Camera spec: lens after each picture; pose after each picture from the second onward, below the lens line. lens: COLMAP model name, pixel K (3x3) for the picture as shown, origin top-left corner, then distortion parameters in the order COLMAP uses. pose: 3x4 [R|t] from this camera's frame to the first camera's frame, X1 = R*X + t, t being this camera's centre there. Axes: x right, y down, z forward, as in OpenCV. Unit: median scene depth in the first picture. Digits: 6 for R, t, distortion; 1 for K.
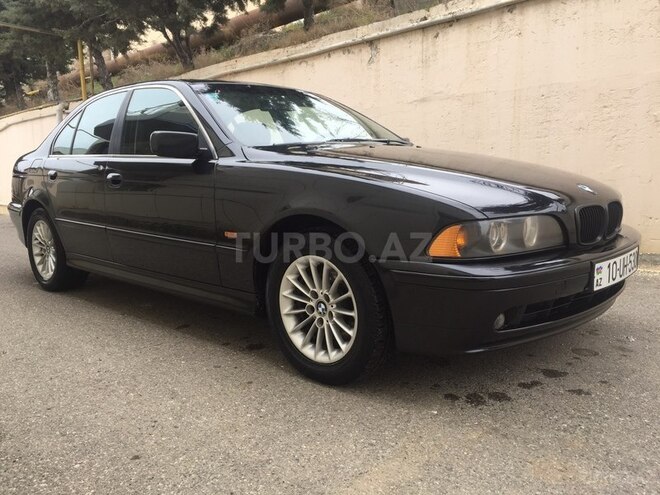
lens RADIAL K [[564.5, 0, 330.5], [0, 564.5, 246.9], [0, 0, 1]] dist [0.075321, -0.099597]
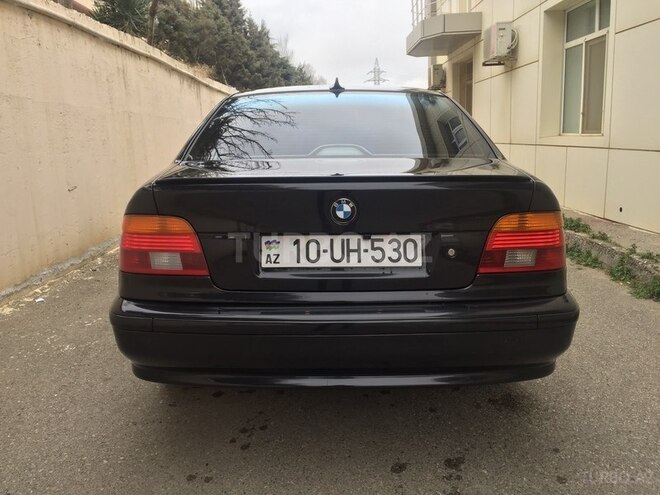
lens RADIAL K [[564.5, 0, 334.8], [0, 564.5, 247.7], [0, 0, 1]] dist [0.075321, -0.099597]
pose [[-0.705516, -0.104061, 0.701012, -0.648946], [0.121618, 0.956710, 0.264416, -0.213024], [-0.698181, 0.271805, -0.662318, 1.227771]]
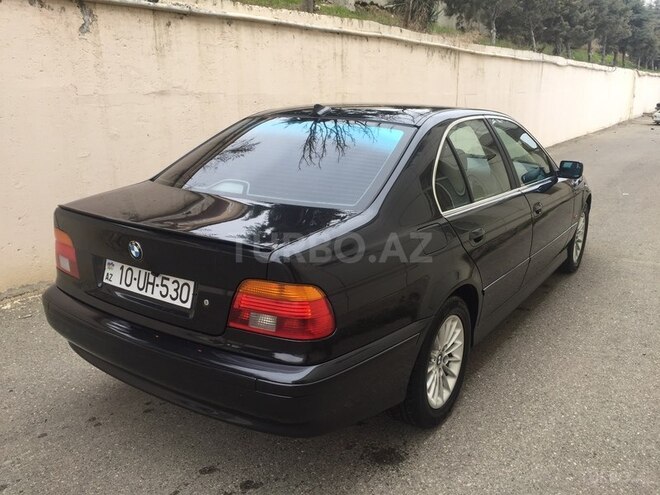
lens RADIAL K [[564.5, 0, 329.0], [0, 564.5, 248.1], [0, 0, 1]] dist [0.075321, -0.099597]
pose [[-0.175449, -0.243862, 0.953808, -0.821515], [0.133971, 0.953909, 0.268531, -0.236496], [-0.975330, 0.174896, -0.134692, 0.927617]]
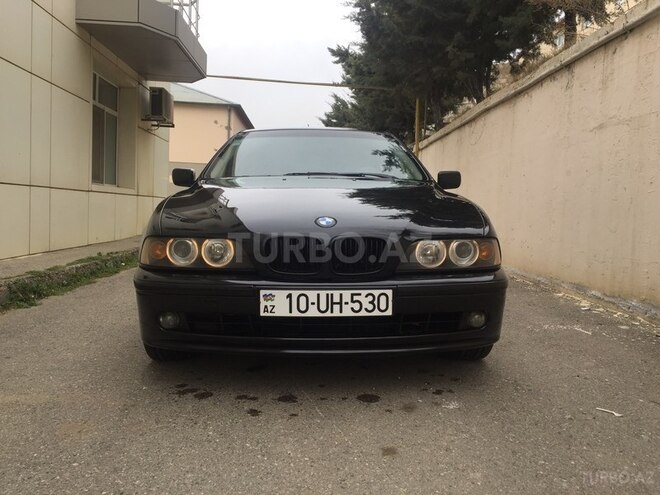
lens RADIAL K [[564.5, 0, 327.1], [0, 564.5, 246.3], [0, 0, 1]] dist [0.075321, -0.099597]
pose [[0.728054, 0.080316, -0.680799, 0.473234], [-0.122227, 0.992409, -0.013633, -0.019369], [0.674536, 0.093137, 0.732344, 0.115387]]
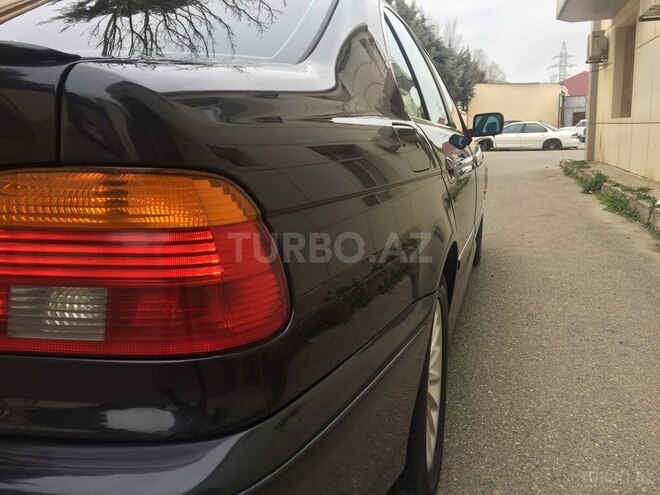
lens RADIAL K [[564.5, 0, 327.8], [0, 564.5, 249.0], [0, 0, 1]] dist [0.075321, -0.099597]
pose [[-0.459935, -0.153942, 0.874507, -0.607541], [0.136573, 0.960874, 0.240974, -0.135271], [-0.877387, 0.230266, -0.420915, 0.926167]]
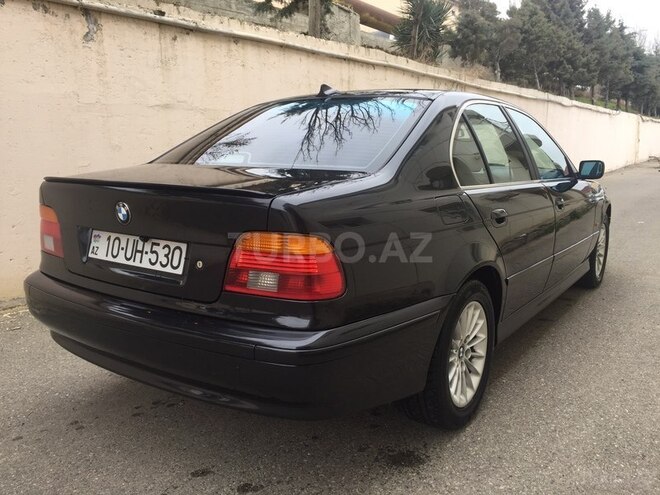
lens RADIAL K [[564.5, 0, 329.6], [0, 564.5, 246.2], [0, 0, 1]] dist [0.075321, -0.099597]
pose [[-0.164989, -0.154090, 0.974184, -0.792821], [0.140611, 0.973957, 0.177868, -0.172273], [-0.976221, 0.166327, -0.139025, 0.932599]]
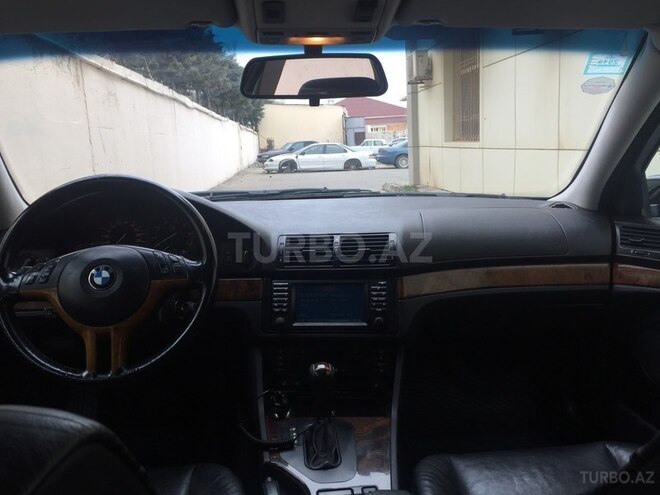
lens RADIAL K [[564.5, 0, 330.4], [0, 564.5, 242.6], [0, 0, 1]] dist [0.075321, -0.099597]
pose [[-0.754525, -0.070001, 0.652527, -0.182995], [0.127294, 0.959801, 0.250156, -0.156853], [-0.643808, 0.271812, -0.715283, 0.782347]]
